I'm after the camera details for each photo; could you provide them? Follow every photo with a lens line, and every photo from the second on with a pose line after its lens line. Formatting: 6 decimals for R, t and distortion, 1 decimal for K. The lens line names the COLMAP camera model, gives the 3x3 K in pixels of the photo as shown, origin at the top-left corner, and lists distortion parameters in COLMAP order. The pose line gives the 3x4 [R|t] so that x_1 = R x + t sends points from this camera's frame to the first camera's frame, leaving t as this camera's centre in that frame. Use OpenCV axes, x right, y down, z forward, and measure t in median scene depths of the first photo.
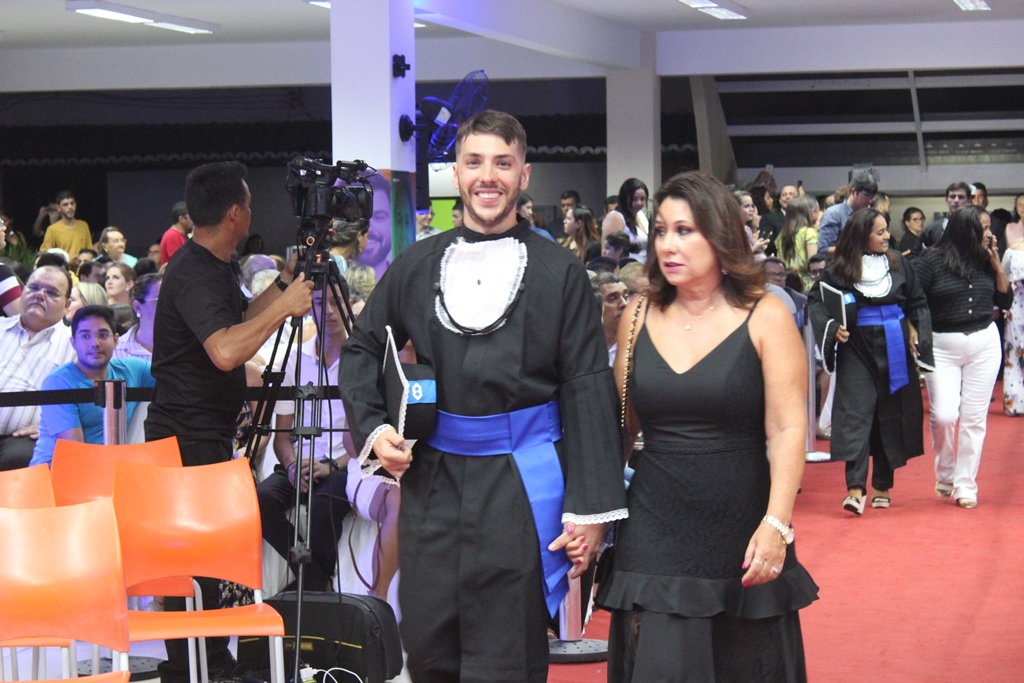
lens RADIAL K [[2613.7, 0, 523.4], [0, 2613.7, 336.4], [0, 0, 1]] dist [0.123762, 0.000000]
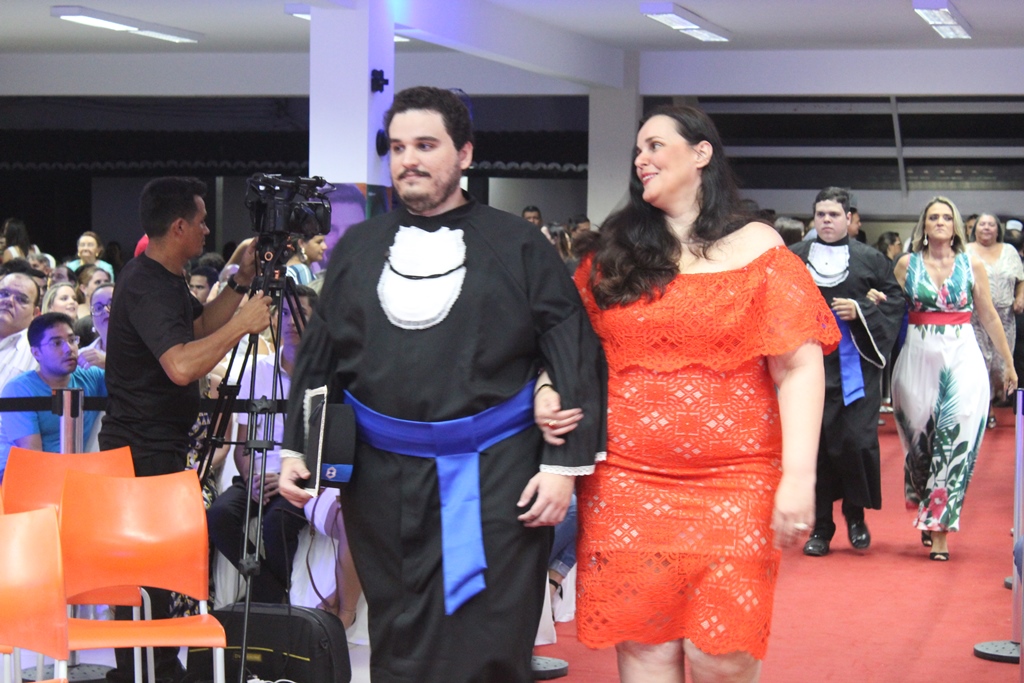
lens RADIAL K [[2613.7, 0, 526.4], [0, 2613.7, 338.0], [0, 0, 1]] dist [0.123762, 0.000000]
pose [[0.999710, 0.023577, 0.004824, 0.007003], [-0.023555, 0.999713, -0.004468, -0.001347], [-0.004928, 0.004353, 0.999978, -0.005178]]
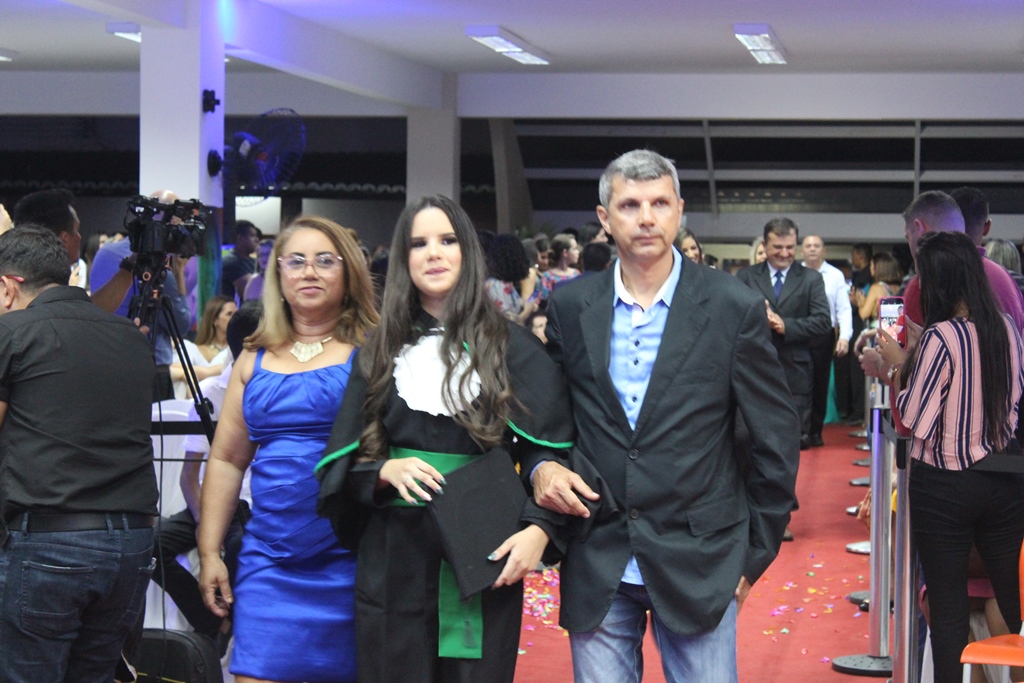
lens RADIAL K [[2613.7, 0, 534.4], [0, 2613.7, 327.6], [0, 0, 1]] dist [0.123762, 0.000000]
pose [[0.995764, 0.022020, 0.089270, -0.011020], [-0.020449, 0.999620, -0.018474, -0.000726], [-0.089643, 0.016570, 0.995836, -0.007115]]
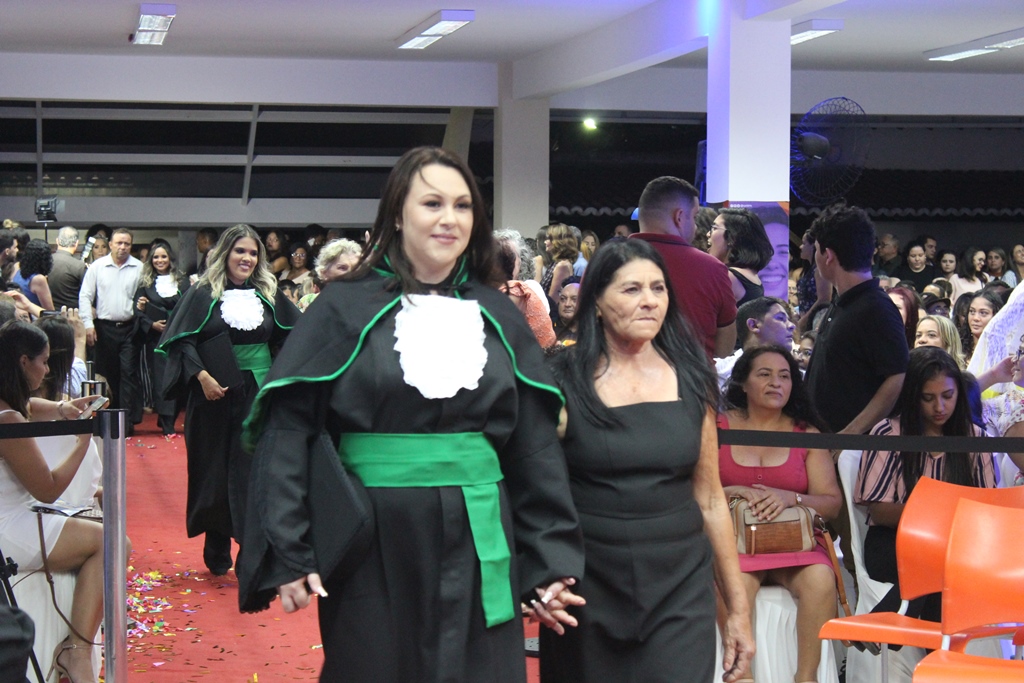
lens RADIAL K [[2613.7, 0, 519.0], [0, 2613.7, 345.7], [0, 0, 1]] dist [0.123762, 0.000000]
pose [[0.886497, -0.000969, 0.462732, -0.523842], [0.004954, 0.999960, -0.007397, -0.005941], [-0.462707, 0.008850, 0.886467, 0.184848]]
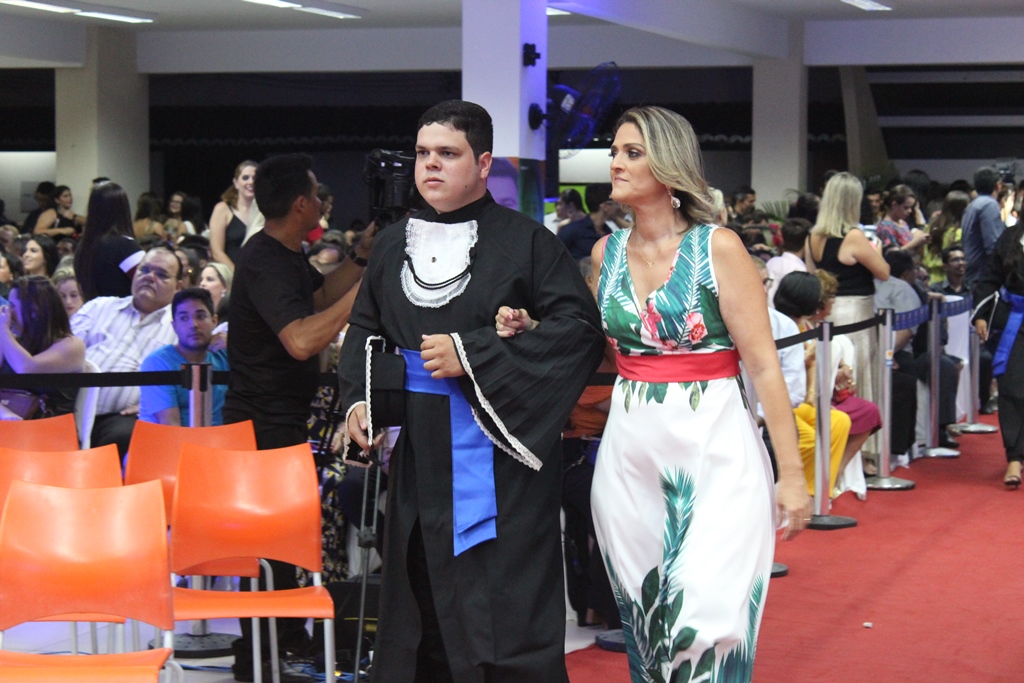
lens RADIAL K [[2613.7, 0, 517.9], [0, 2613.7, 347.8], [0, 0, 1]] dist [0.123762, 0.000000]
pose [[0.997310, 0.021839, -0.069966, 0.020544], [-0.021080, 0.999711, 0.011578, -0.002058], [0.070199, -0.010072, 0.997482, -0.006115]]
